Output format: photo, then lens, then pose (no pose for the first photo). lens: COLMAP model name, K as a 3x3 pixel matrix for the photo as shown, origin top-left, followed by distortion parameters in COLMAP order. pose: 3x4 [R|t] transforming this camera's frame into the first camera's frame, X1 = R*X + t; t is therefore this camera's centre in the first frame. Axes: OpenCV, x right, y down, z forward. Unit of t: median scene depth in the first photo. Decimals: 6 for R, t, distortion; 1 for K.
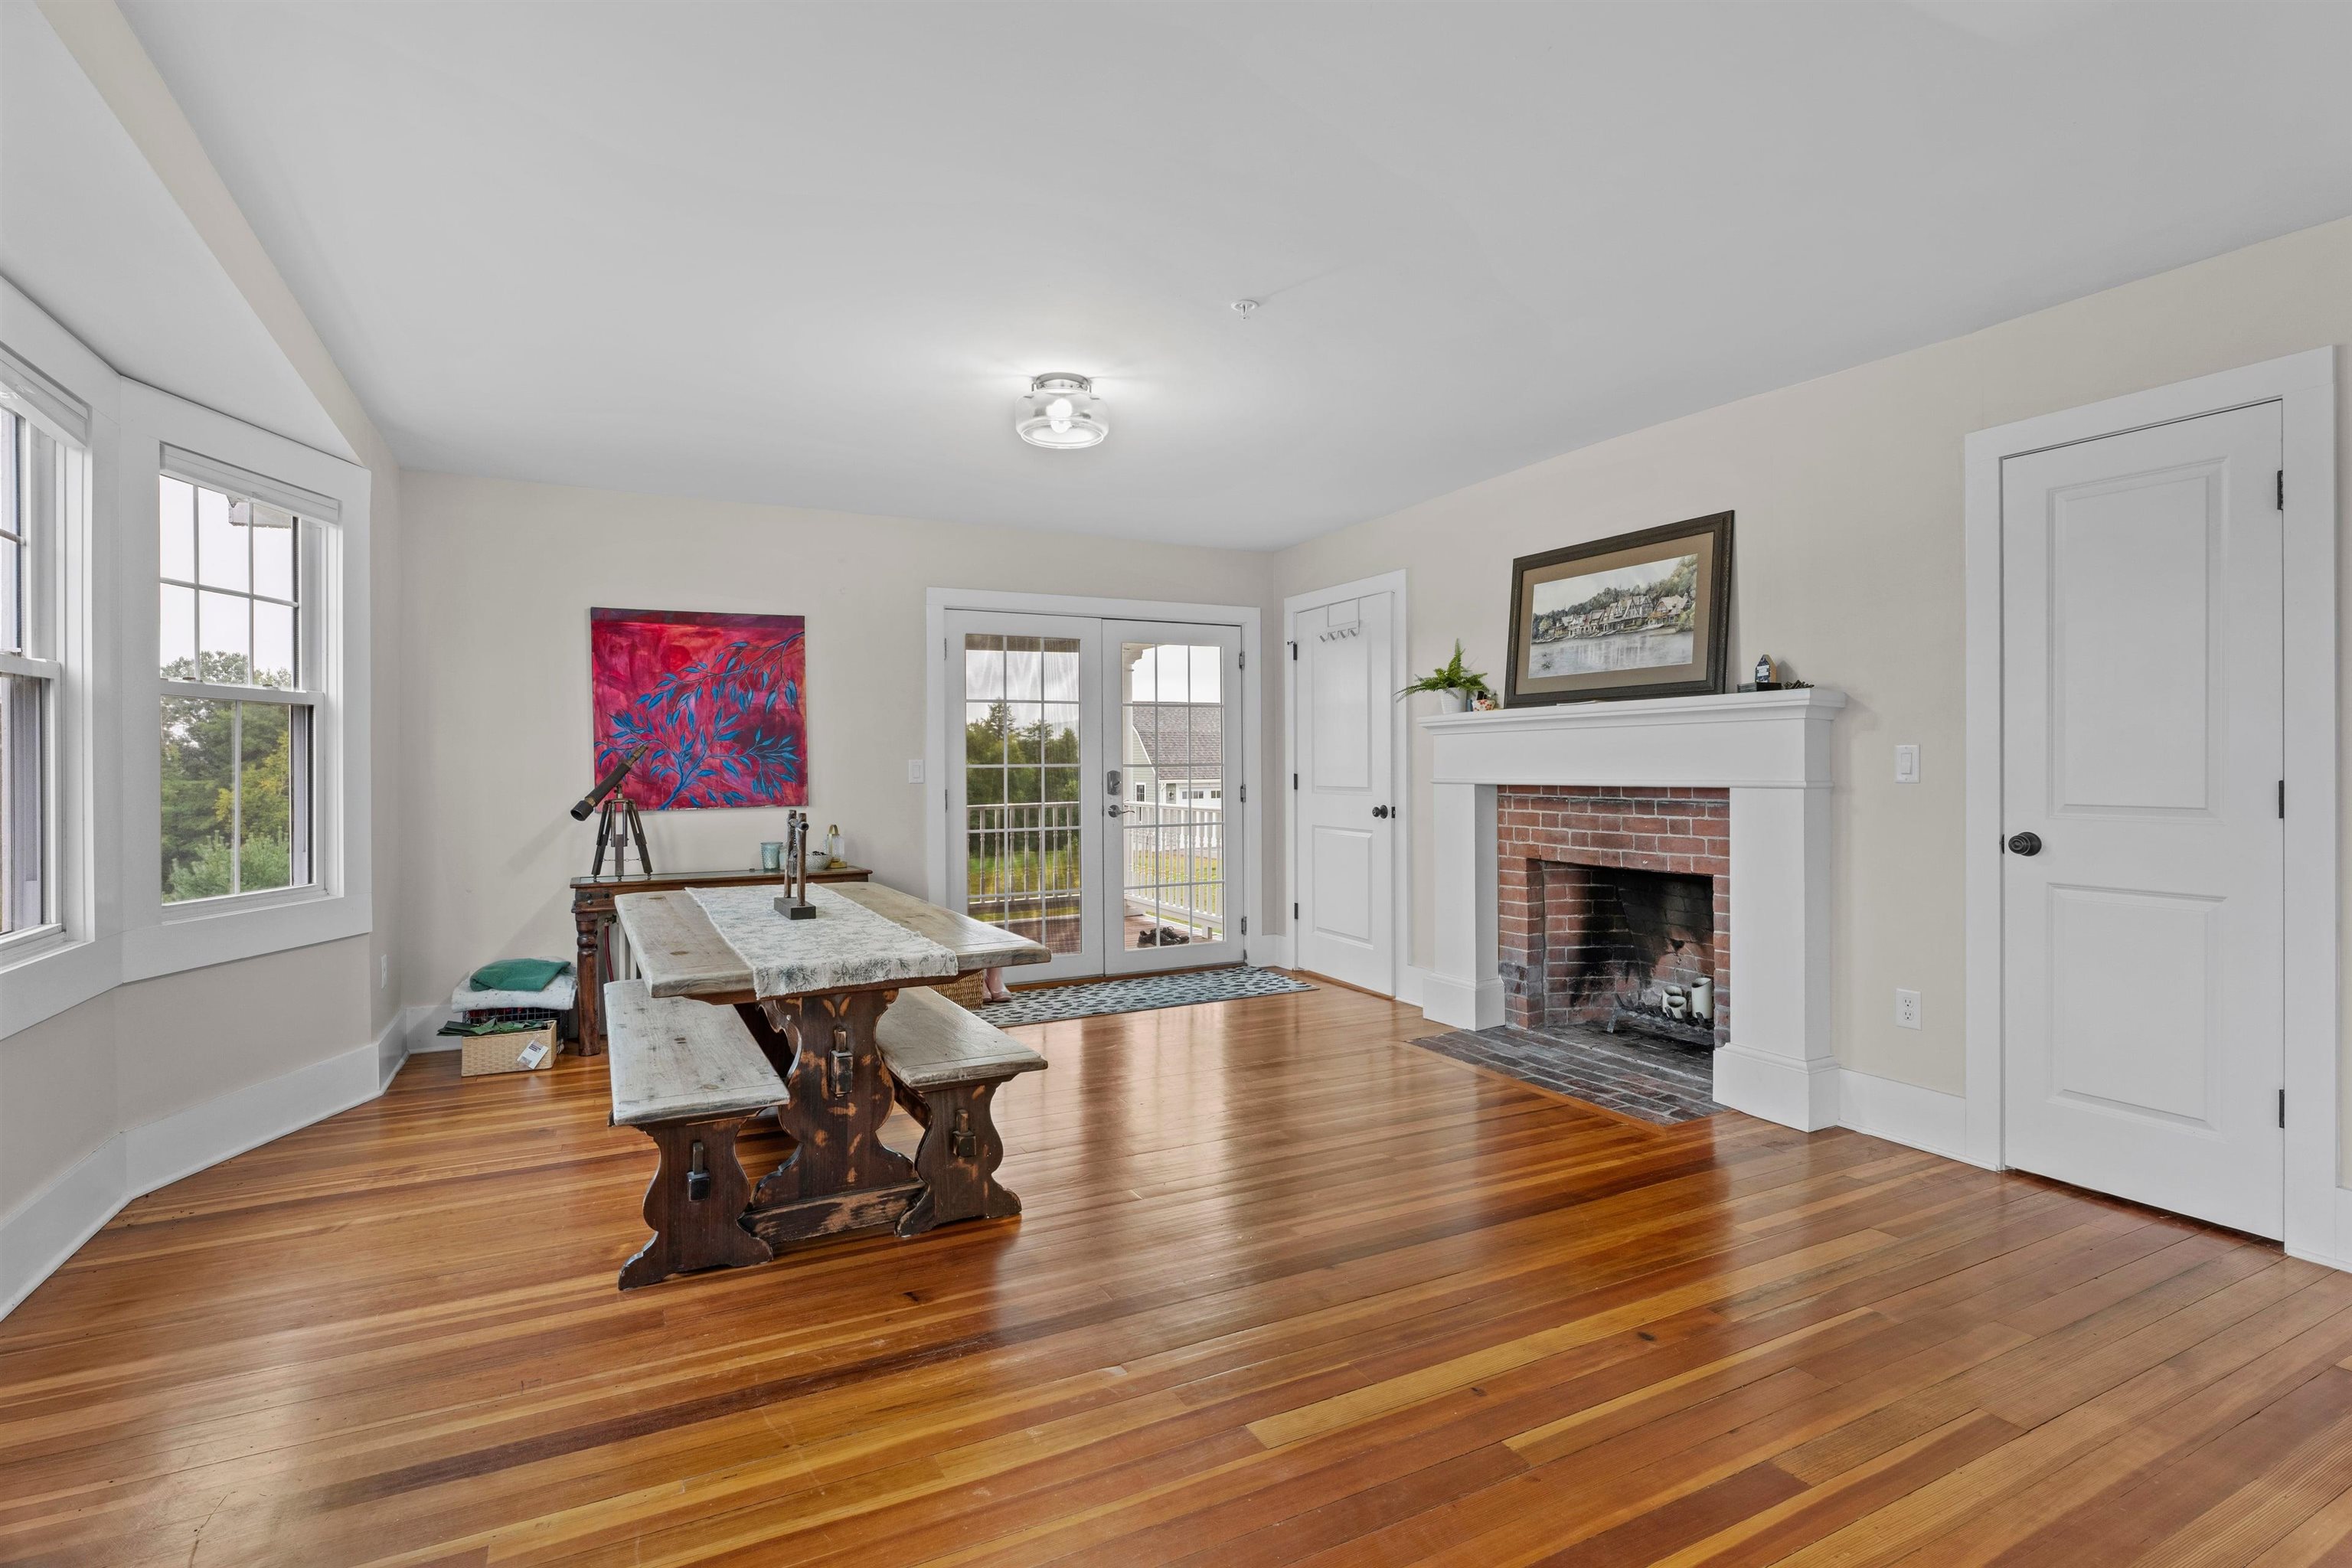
lens RADIAL K [[1141.0, 0, 1178.3], [0, 1141.0, 762.1], [0, 0, 1]] dist [-0.005589, -0.000452]
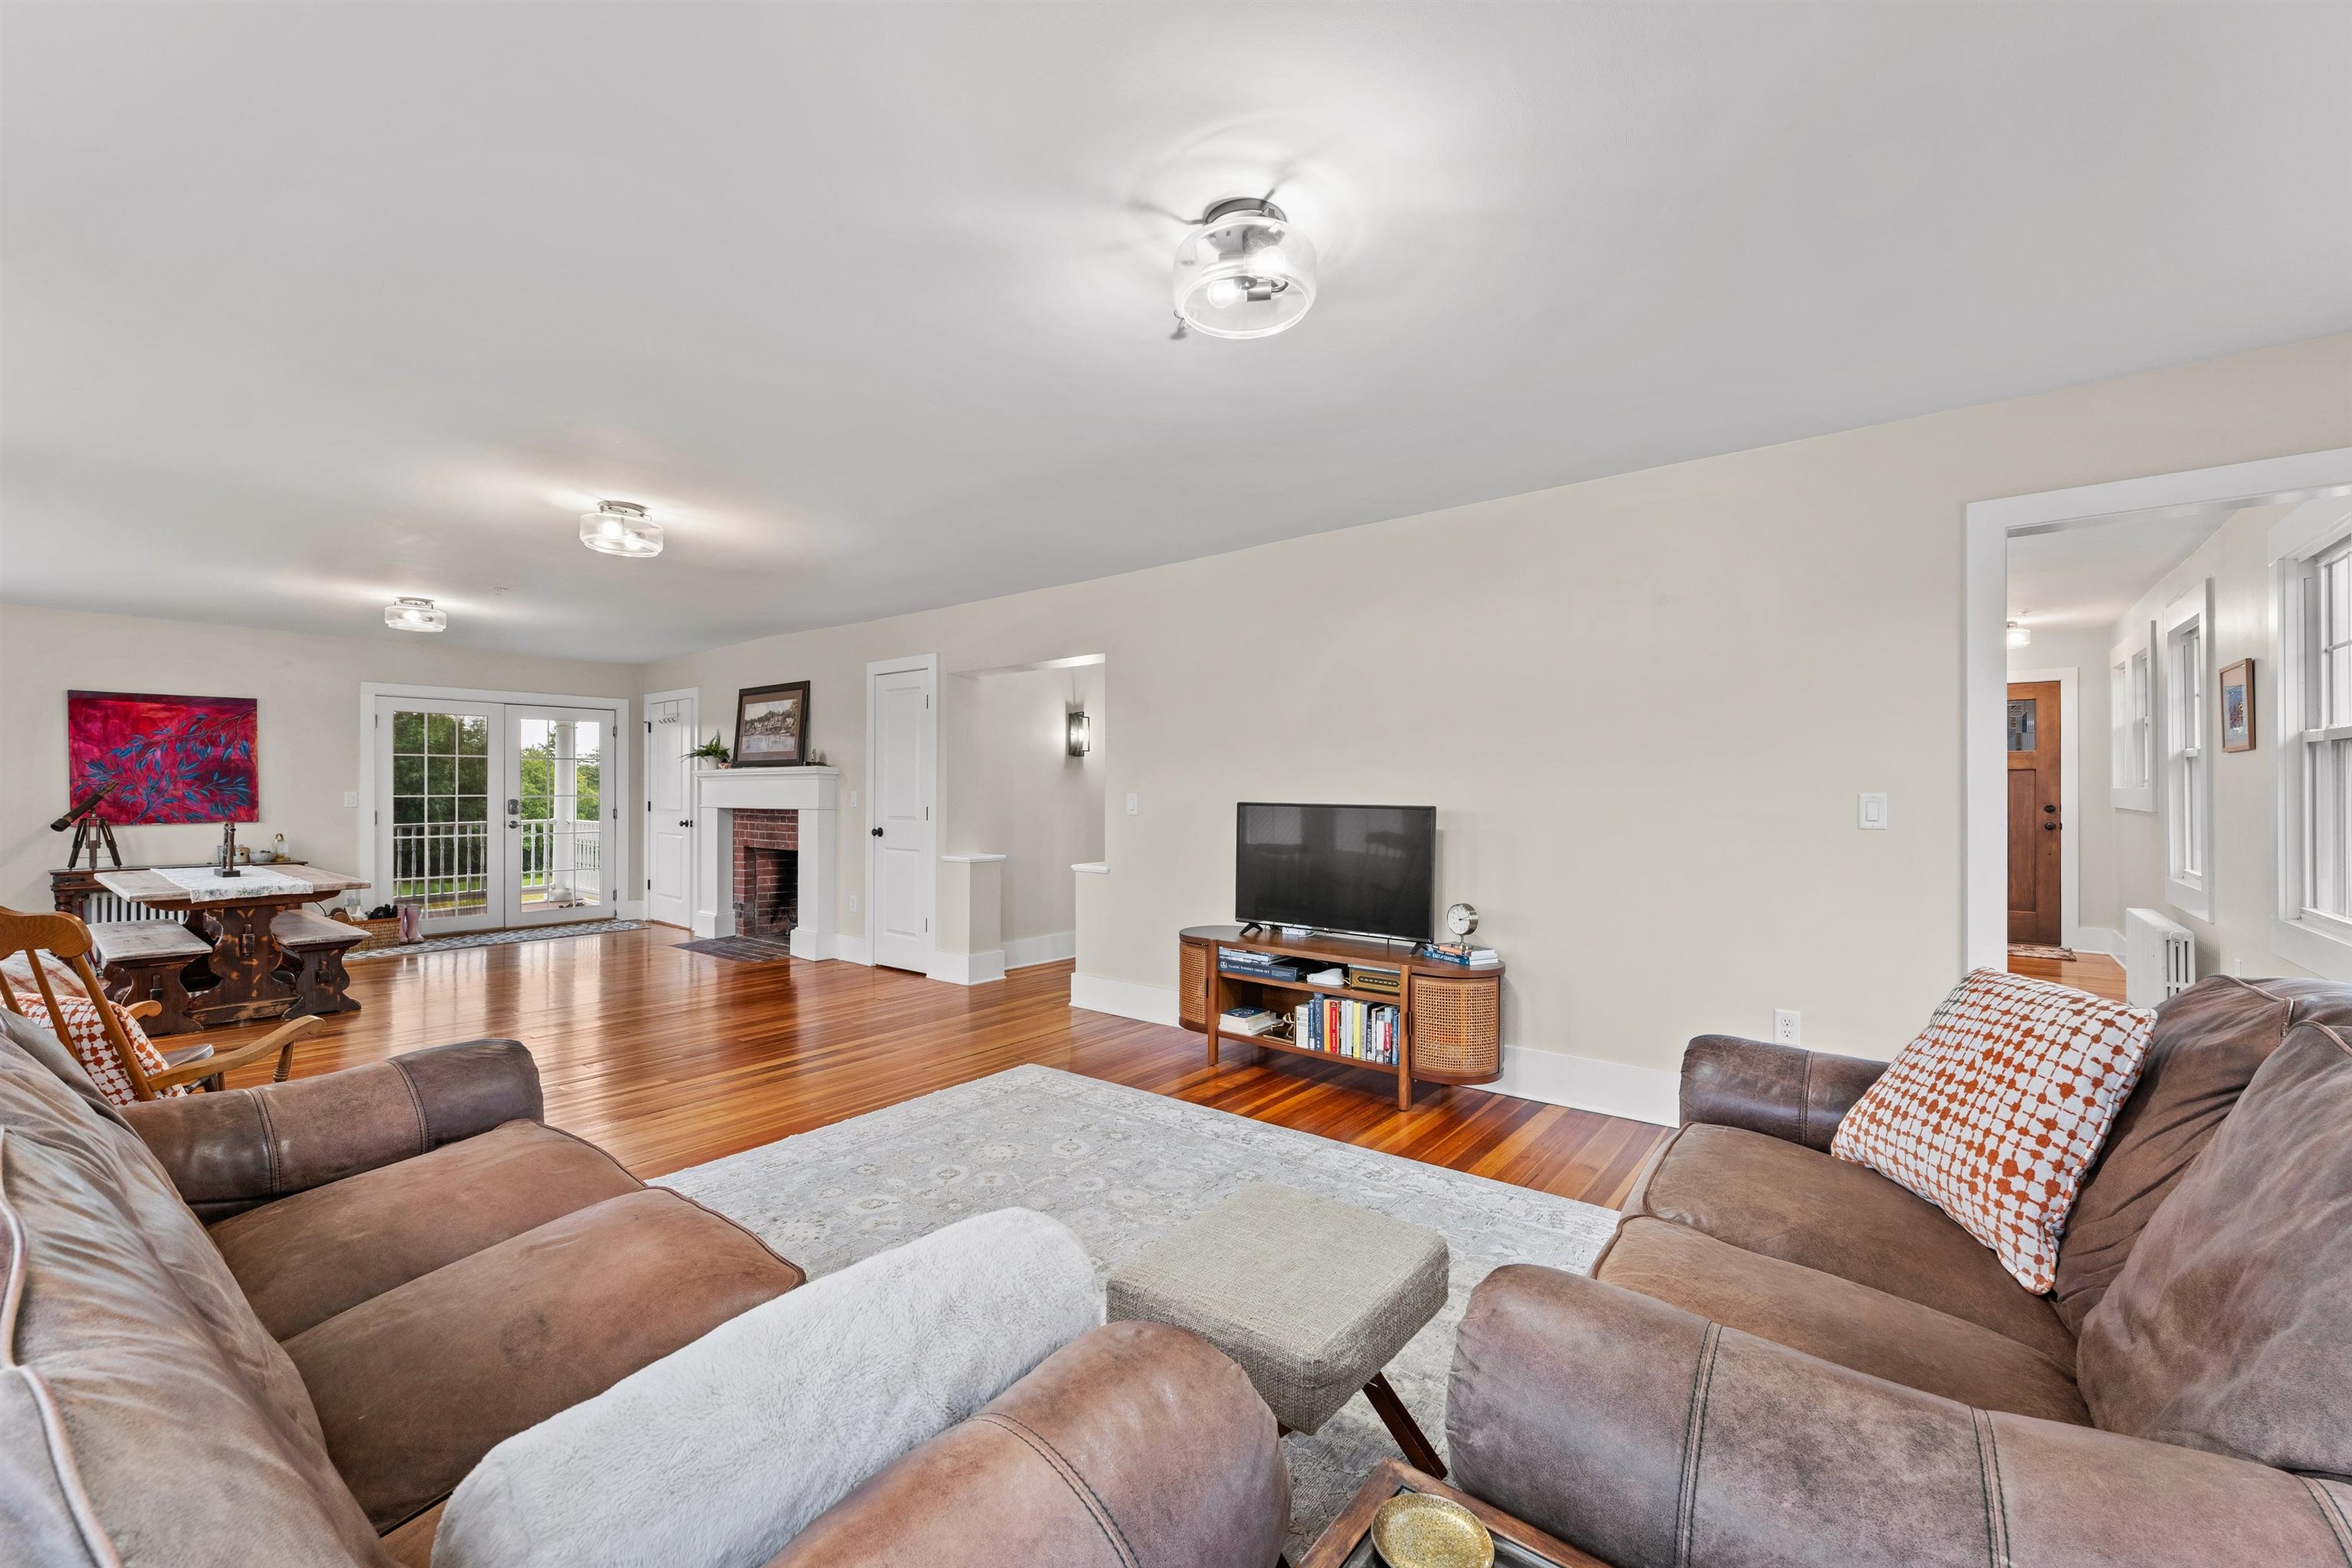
lens RADIAL K [[936.7, 0, 1165.6], [0, 936.7, 790.9], [0, 0, 1]] dist [-0.001629, -0.000927]
pose [[0.914644, 0.007713, 0.404187, 0.313878], [-0.007608, 0.999969, -0.001866, -0.011504], [-0.404189, -0.001368, 0.914674, -0.714882]]
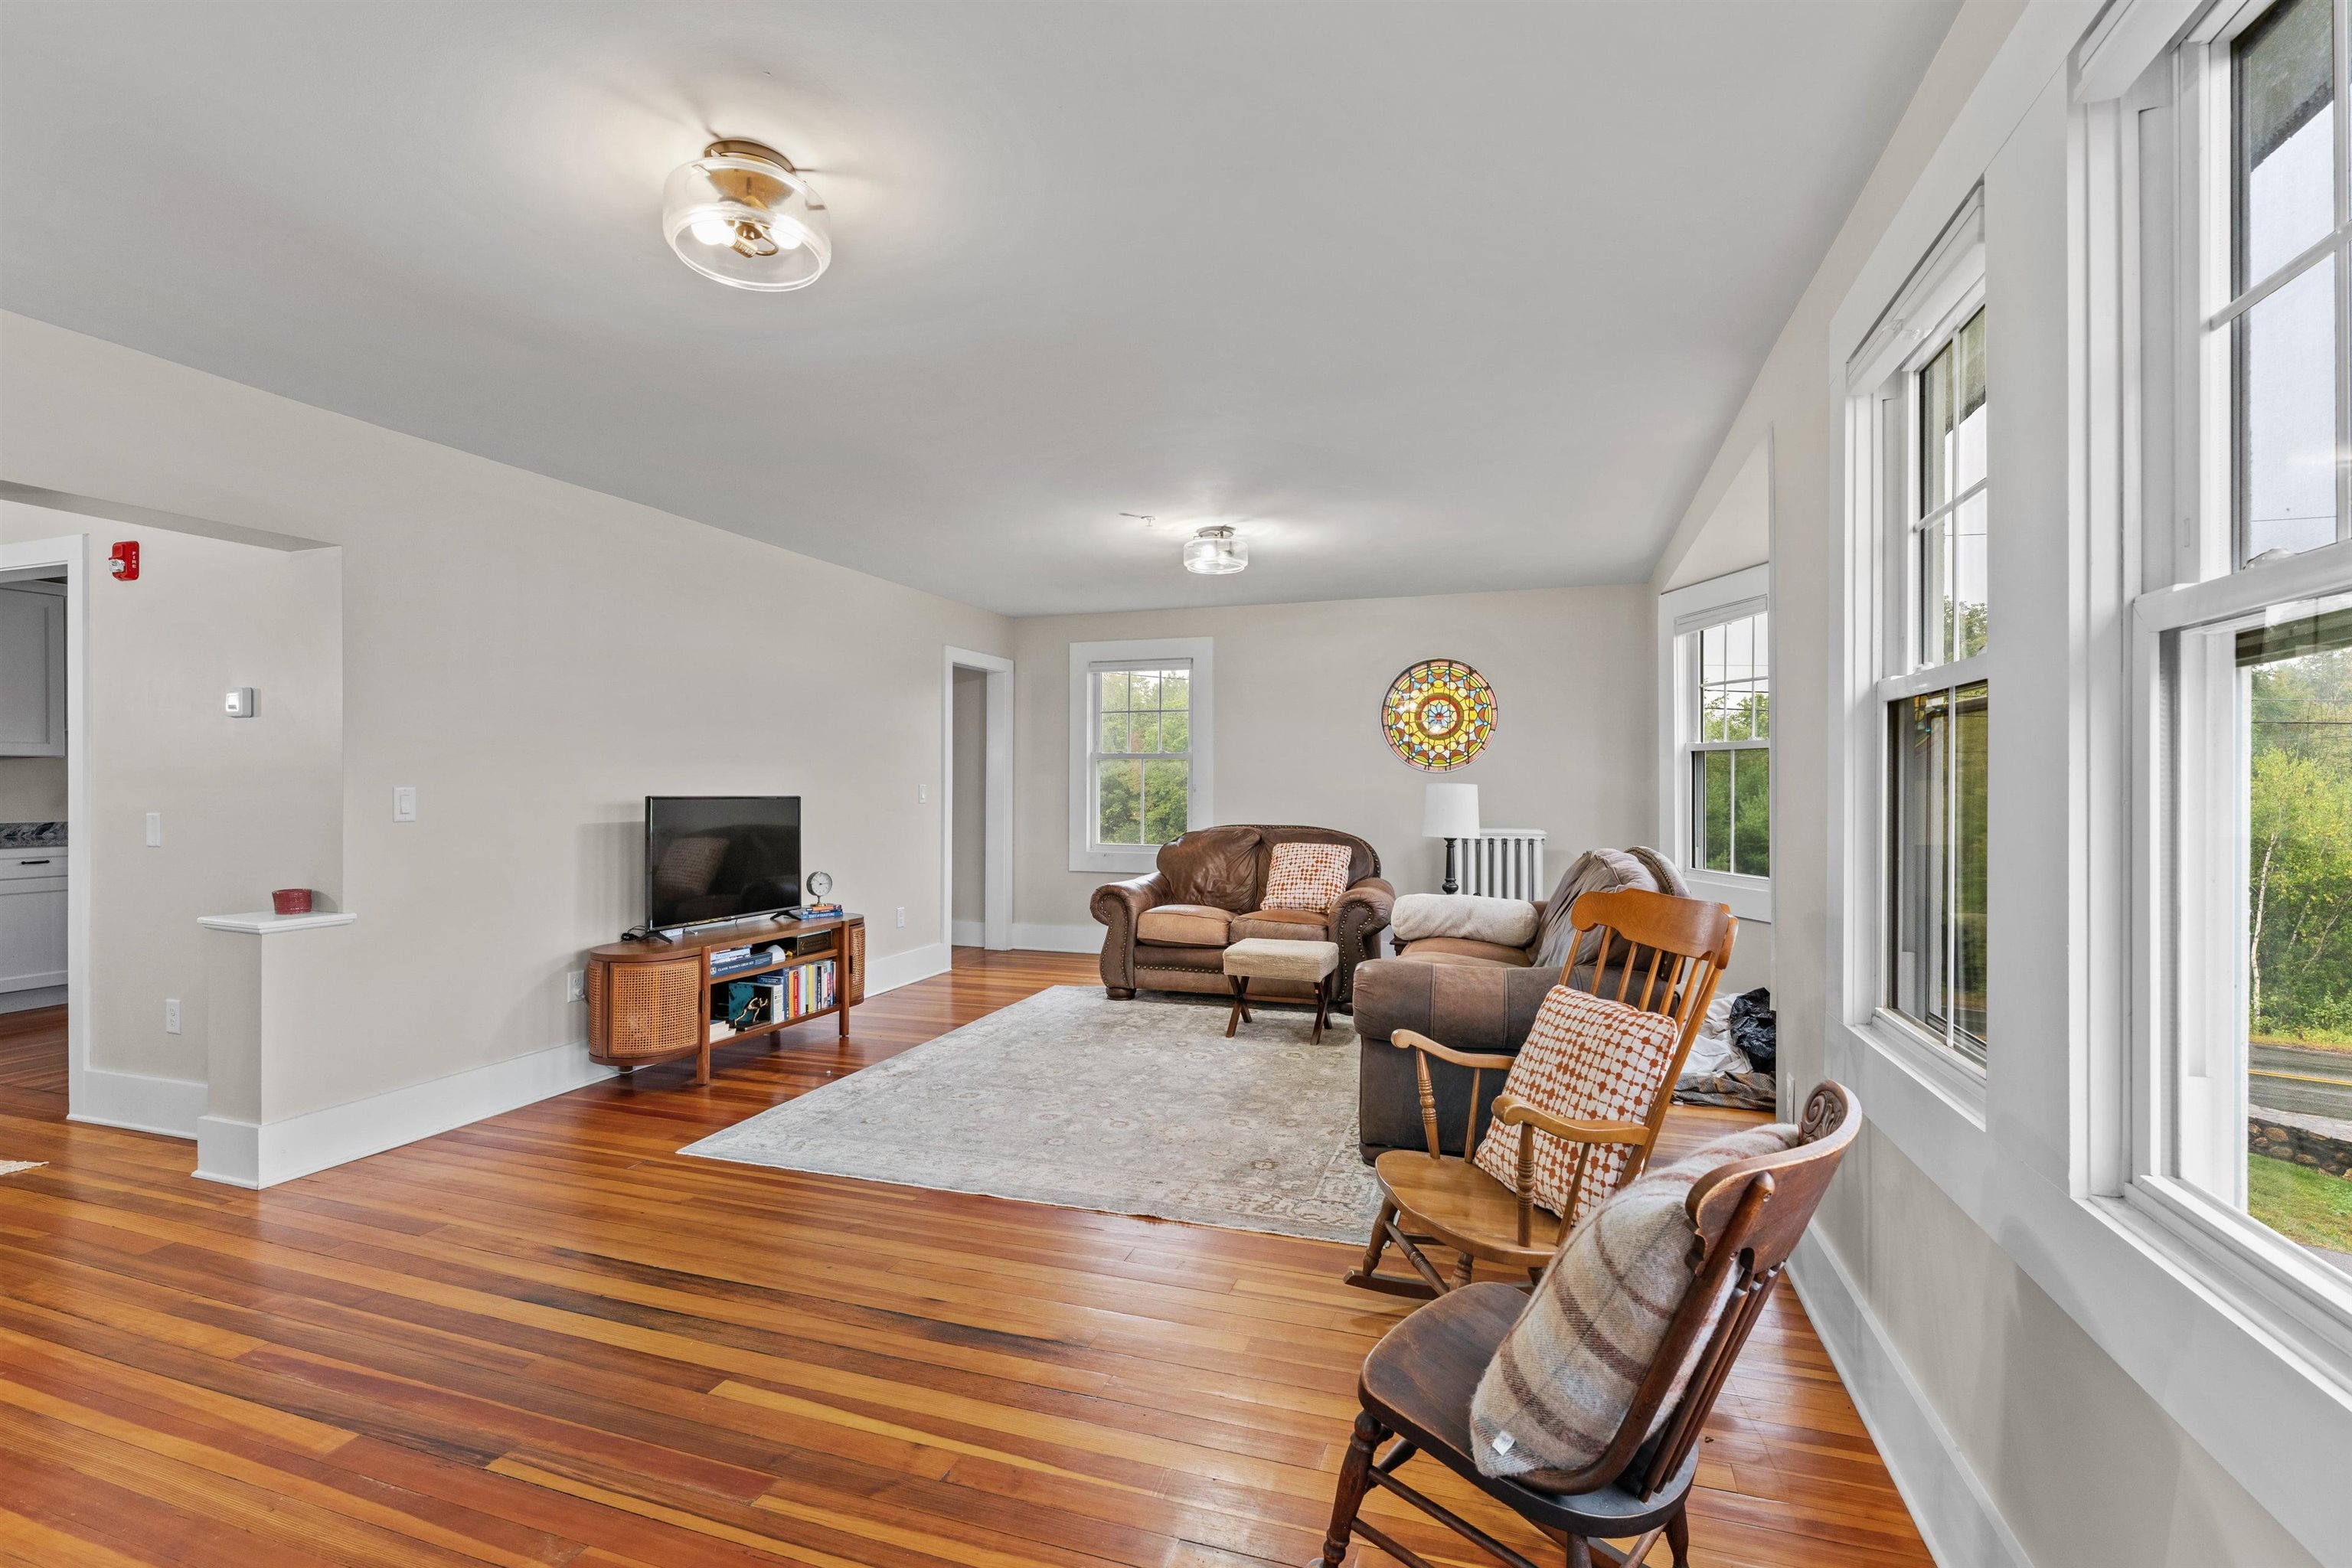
lens RADIAL K [[1061.6, 0, 1165.7], [0, 1061.6, 784.9], [0, 0, 1]] dist [-0.001627, -0.002470]
pose [[-0.688230, 0.010041, 0.725423, -0.198884], [0.006864, 0.999950, -0.007329, -0.002870], [-0.725460, -0.000064, -0.688264, 0.371253]]
